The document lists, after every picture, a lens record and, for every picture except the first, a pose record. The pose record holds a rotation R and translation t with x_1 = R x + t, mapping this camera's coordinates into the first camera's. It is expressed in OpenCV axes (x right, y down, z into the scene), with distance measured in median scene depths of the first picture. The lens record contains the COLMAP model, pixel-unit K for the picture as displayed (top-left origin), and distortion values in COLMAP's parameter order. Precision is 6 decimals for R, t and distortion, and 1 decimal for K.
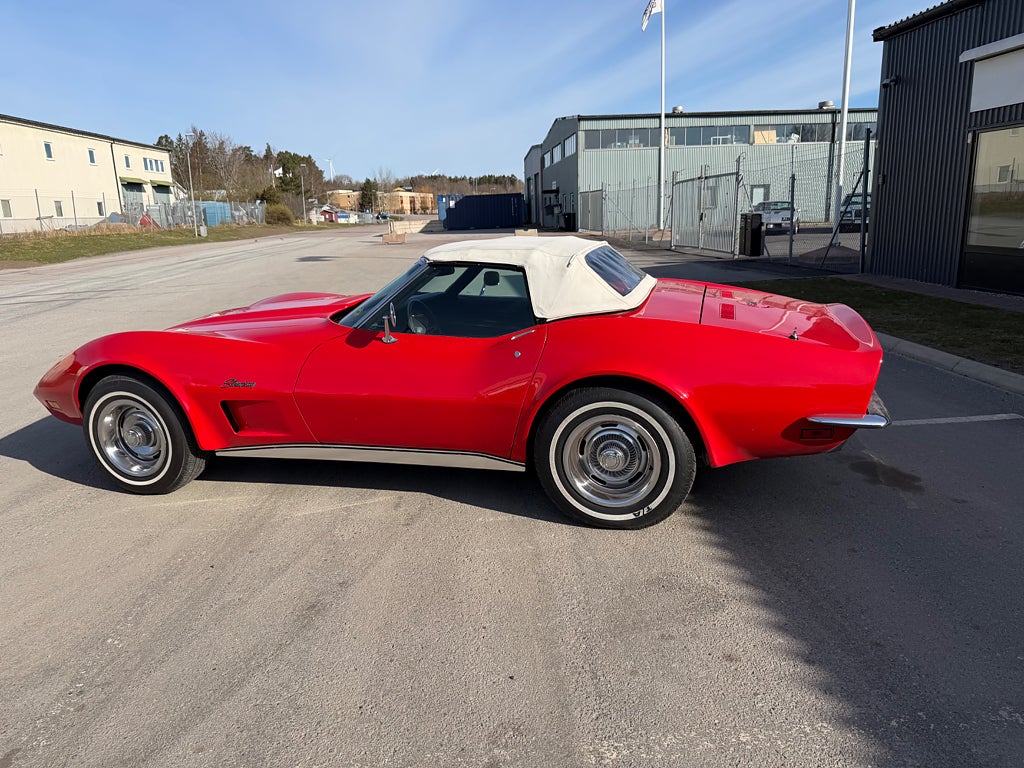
lens RADIAL K [[752.4, 0, 510.7], [0, 752.4, 391.4], [0, 0, 1]] dist [0.011305, -0.012326]
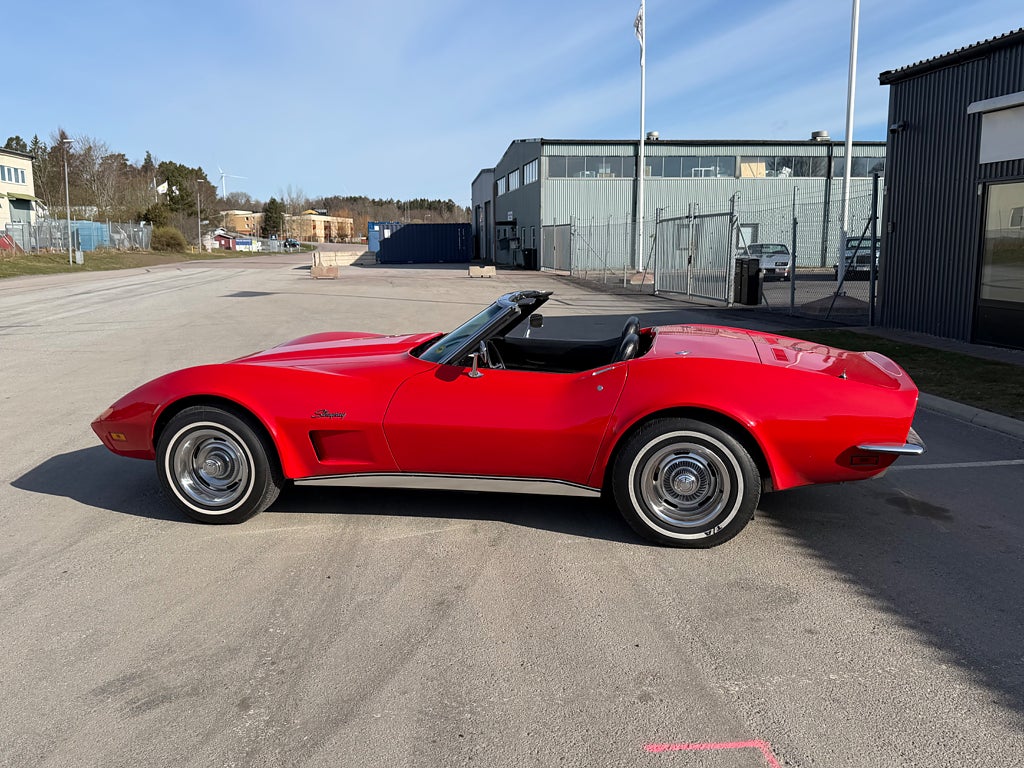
lens RADIAL K [[957.6, 0, 508.9], [0, 957.6, 385.6], [0, 0, 1]] dist [0.019690, 0.000000]
pose [[0.996149, 0.016972, 0.086023, -0.061874], [-0.009526, 0.996228, -0.086248, 0.017462], [-0.087162, 0.085097, 0.992553, -0.098669]]
